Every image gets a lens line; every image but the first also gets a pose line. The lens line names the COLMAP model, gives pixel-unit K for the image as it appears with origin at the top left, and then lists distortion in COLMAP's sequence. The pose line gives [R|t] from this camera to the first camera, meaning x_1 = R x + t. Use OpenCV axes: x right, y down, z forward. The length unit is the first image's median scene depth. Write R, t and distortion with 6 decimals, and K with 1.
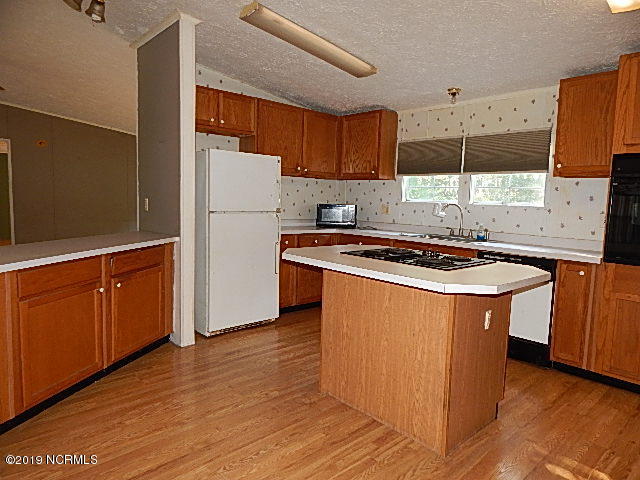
lens RADIAL K [[422.3, 0, 322.6], [0, 422.3, 239.4], [0, 0, 1]] dist [0.002770, -0.001842]
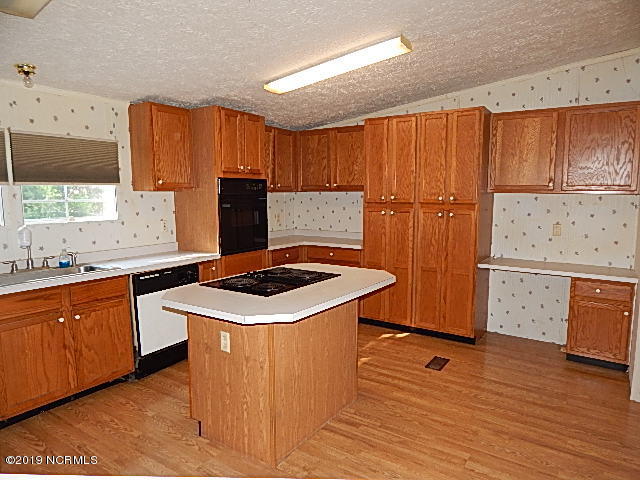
lens RADIAL K [[425.9, 0, 320.0], [0, 425.9, 240.0], [0, 0, 1]] dist [0.003497, 0.001453]
pose [[-0.225104, -0.146624, 0.963239, -0.516625], [0.088427, 0.981458, 0.170063, -0.145855], [-0.970314, 0.123458, -0.207965, 0.691962]]
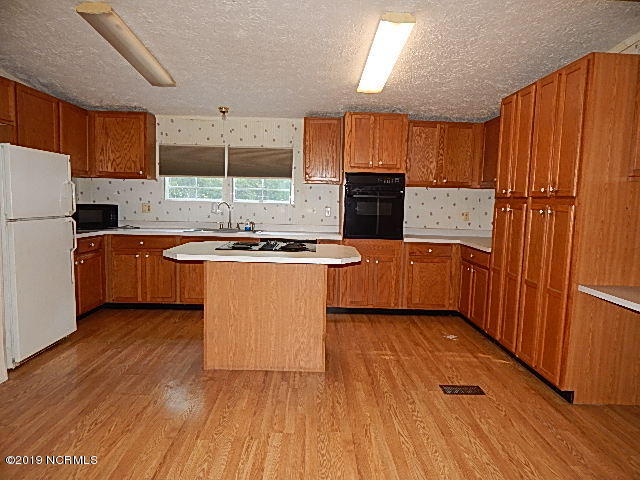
lens RADIAL K [[422.3, 0, 322.6], [0, 422.3, 239.4], [0, 0, 1]] dist [0.002770, -0.001842]
pose [[0.671243, -0.086477, 0.736176, -0.411682], [0.068662, 0.996155, 0.054410, -0.025992], [-0.738051, 0.014025, 0.674600, -0.020584]]
